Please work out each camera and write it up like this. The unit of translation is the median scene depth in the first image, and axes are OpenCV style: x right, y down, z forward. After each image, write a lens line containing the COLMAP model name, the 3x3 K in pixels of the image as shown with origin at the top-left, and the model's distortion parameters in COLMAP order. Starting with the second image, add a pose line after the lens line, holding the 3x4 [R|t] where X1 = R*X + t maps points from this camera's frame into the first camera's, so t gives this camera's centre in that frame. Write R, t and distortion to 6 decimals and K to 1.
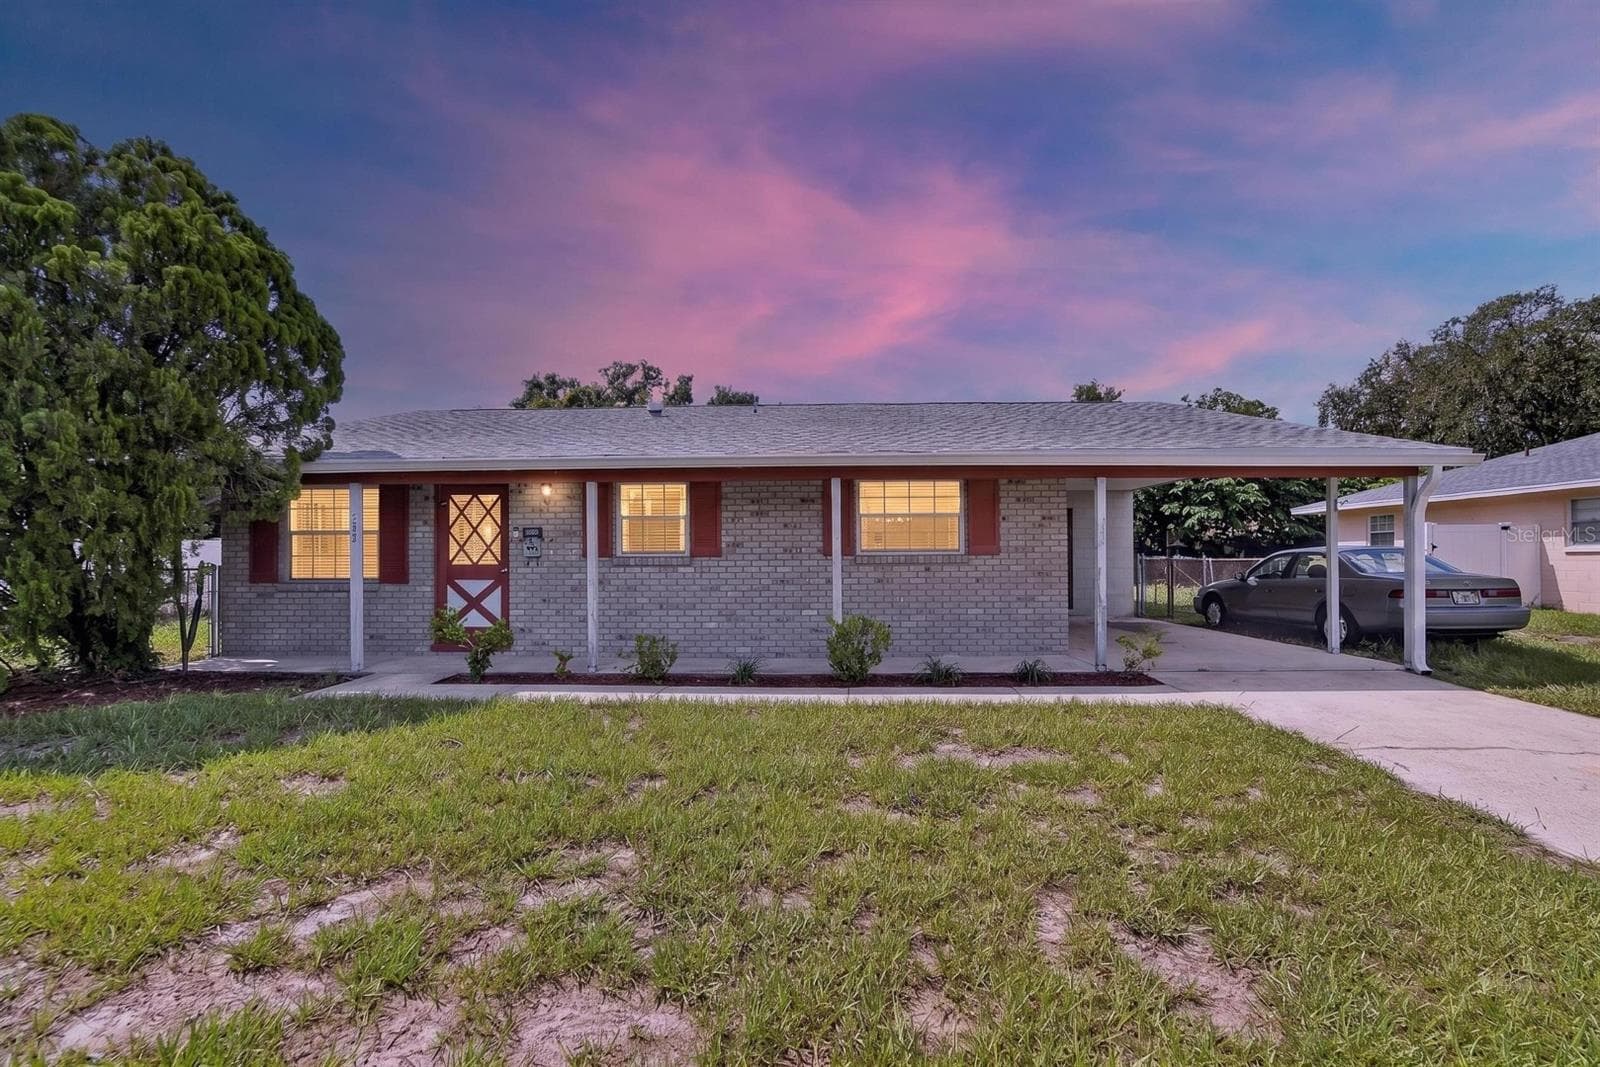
lens RADIAL K [[740.1, 0, 819.6], [0, 740.1, 551.3], [0, 0, 1]] dist [-0.019119, 0.002460]
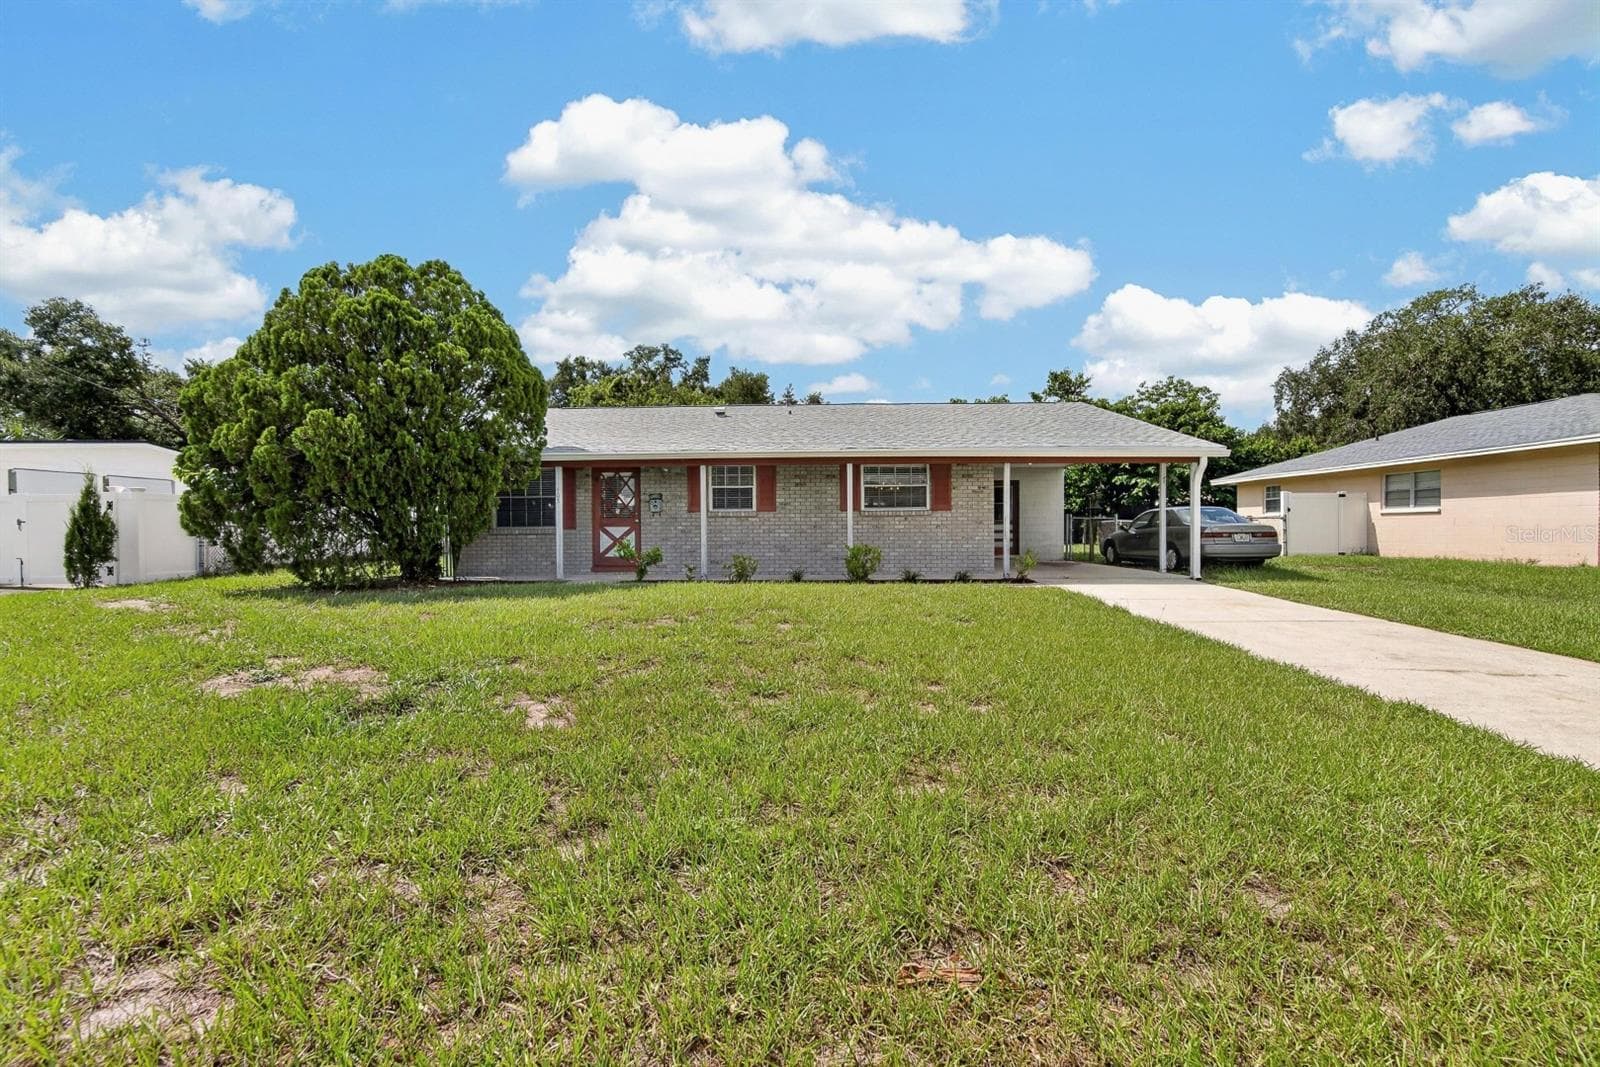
lens RADIAL K [[748.5, 0, 811.7], [0, 748.5, 542.7], [0, 0, 1]] dist [-0.026154, 0.000161]
pose [[0.999917, 0.000953, -0.012857, -0.010781], [-0.000598, 0.999619, 0.027597, 0.008960], [0.012879, -0.027587, 0.999536, -0.186154]]
